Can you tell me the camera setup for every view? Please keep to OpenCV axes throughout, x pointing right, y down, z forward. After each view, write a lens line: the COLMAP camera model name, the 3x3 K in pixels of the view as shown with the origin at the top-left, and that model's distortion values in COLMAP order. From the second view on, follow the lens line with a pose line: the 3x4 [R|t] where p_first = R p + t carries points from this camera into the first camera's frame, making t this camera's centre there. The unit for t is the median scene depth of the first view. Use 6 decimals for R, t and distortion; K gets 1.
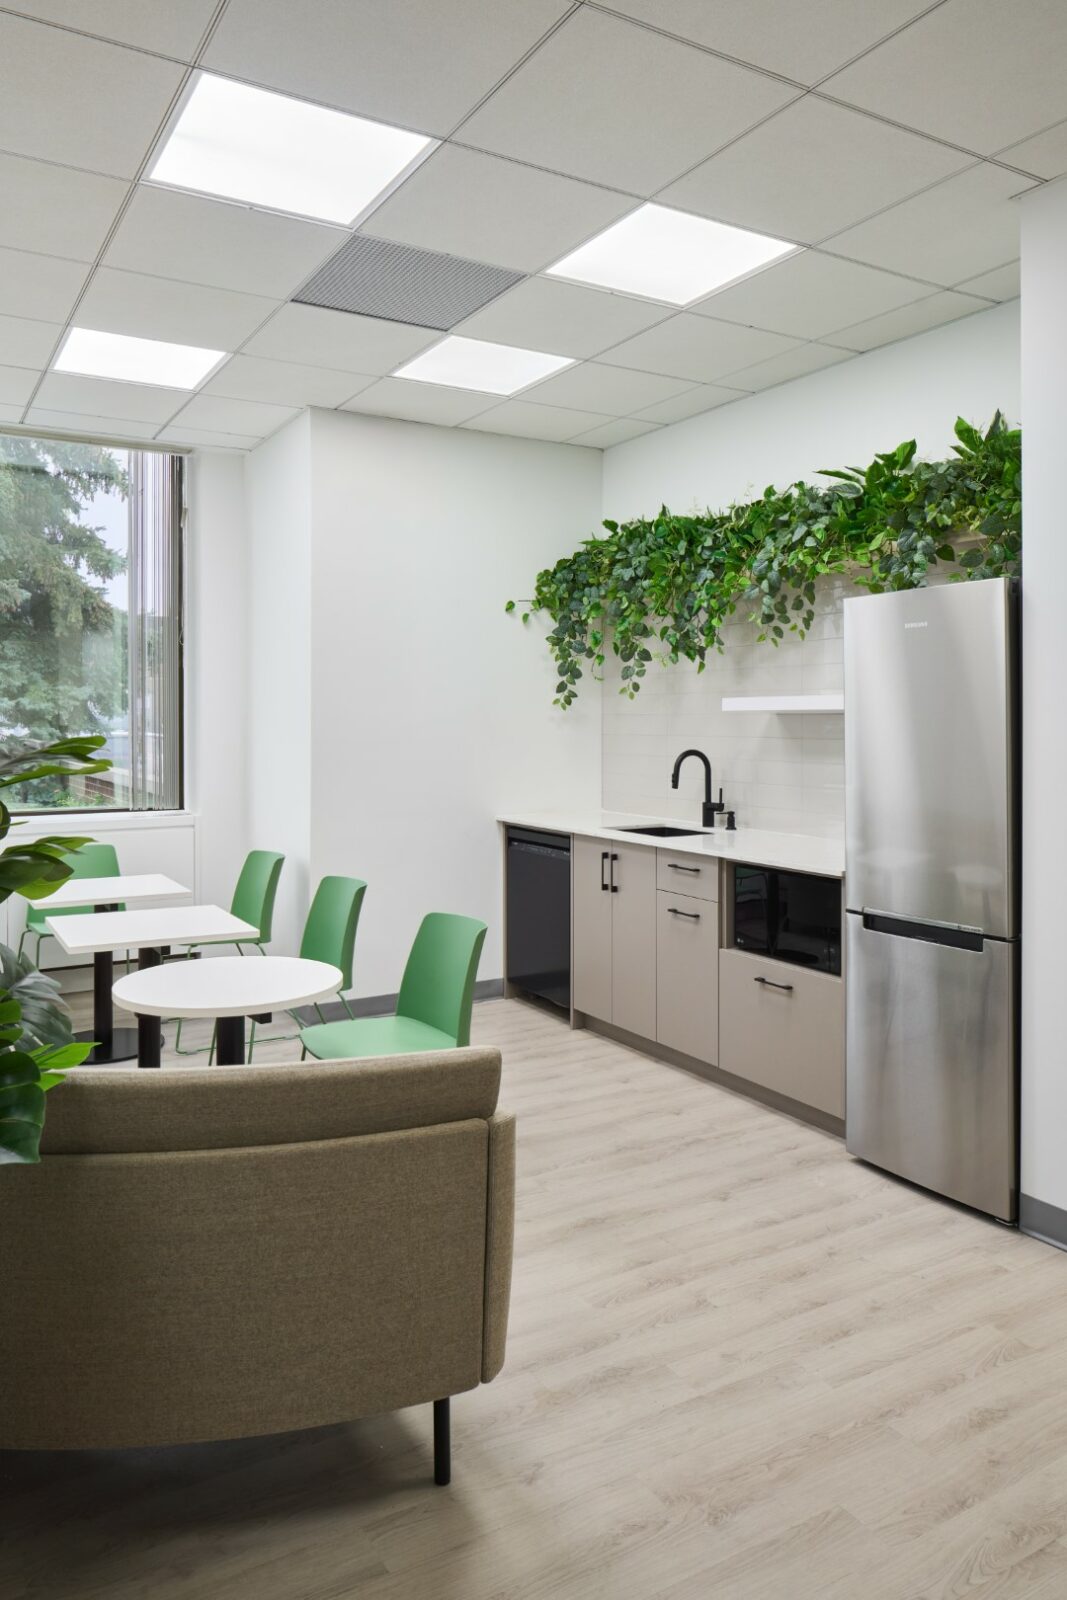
lens RADIAL K [[1117.1, 0, 539.1], [0, 1117.1, 731.8], [0, 0, 1]] dist [-0.002666, 0.000047]
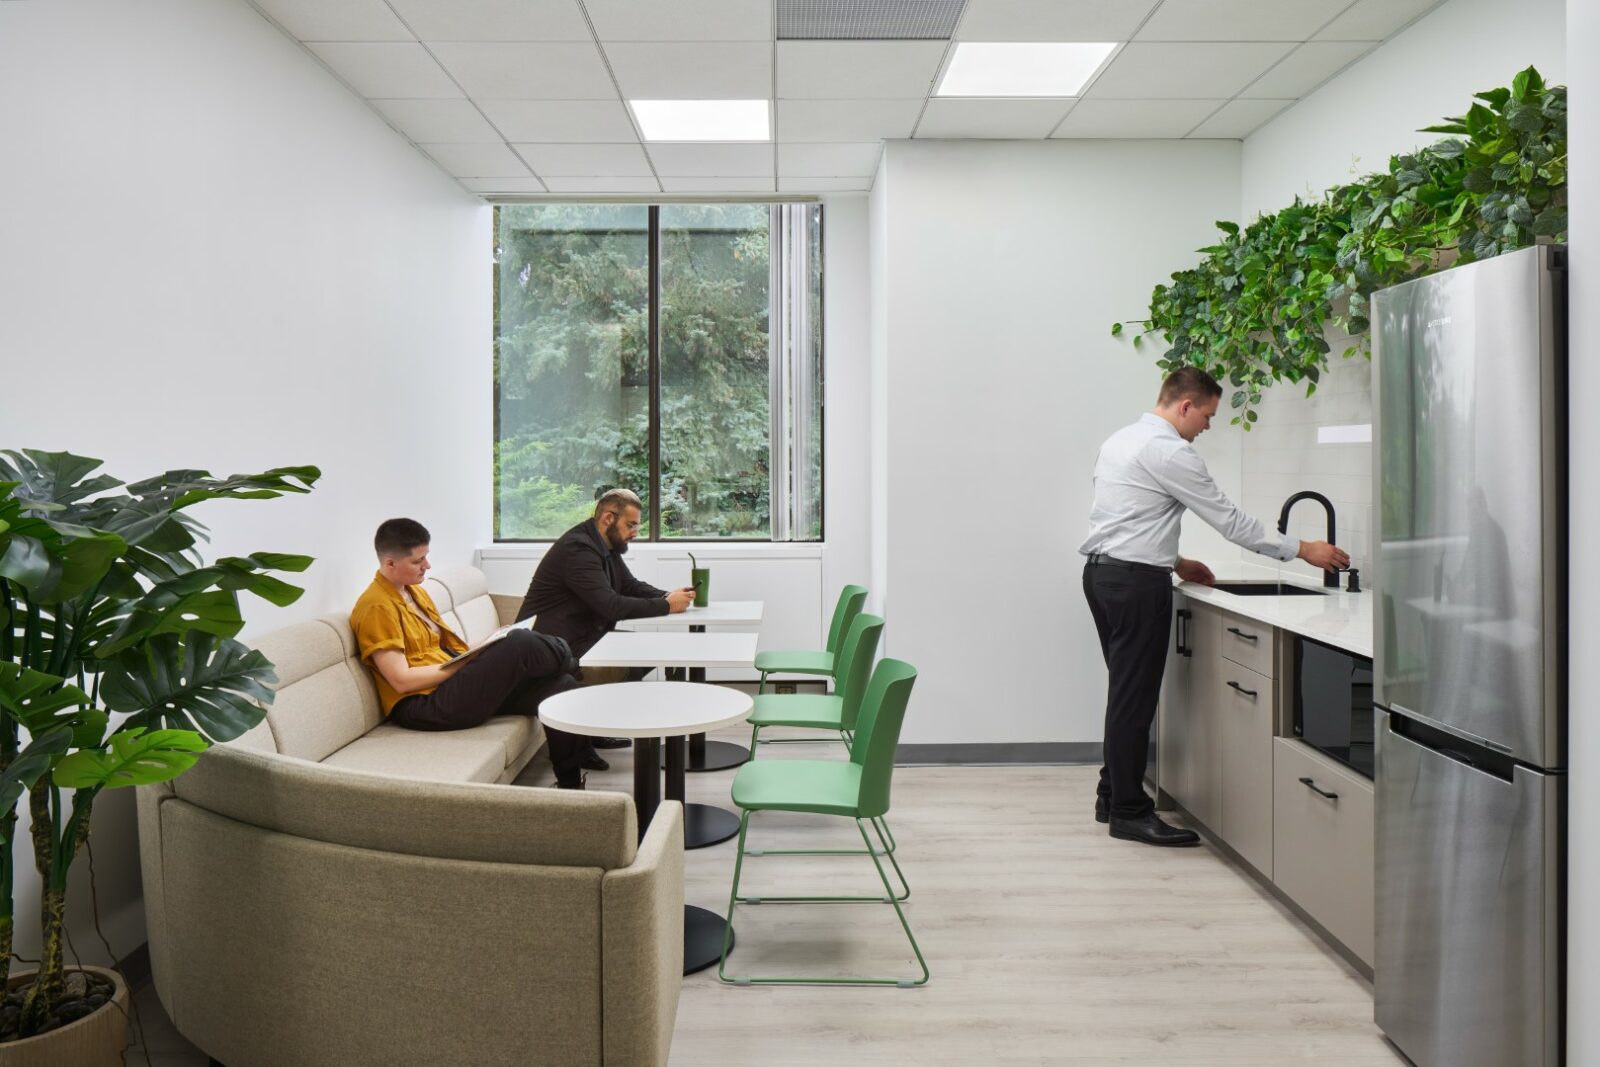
lens RADIAL K [[1117.1, 0, 793.7], [0, 1117.1, 467.3], [0, 0, 1]] dist [-0.002666, 0.000047]
pose [[0.860378, 0.003663, -0.509643, 0.284437], [-0.005127, 0.999986, -0.001469, 0.001948], [0.509630, 0.003877, 0.860385, 0.129454]]
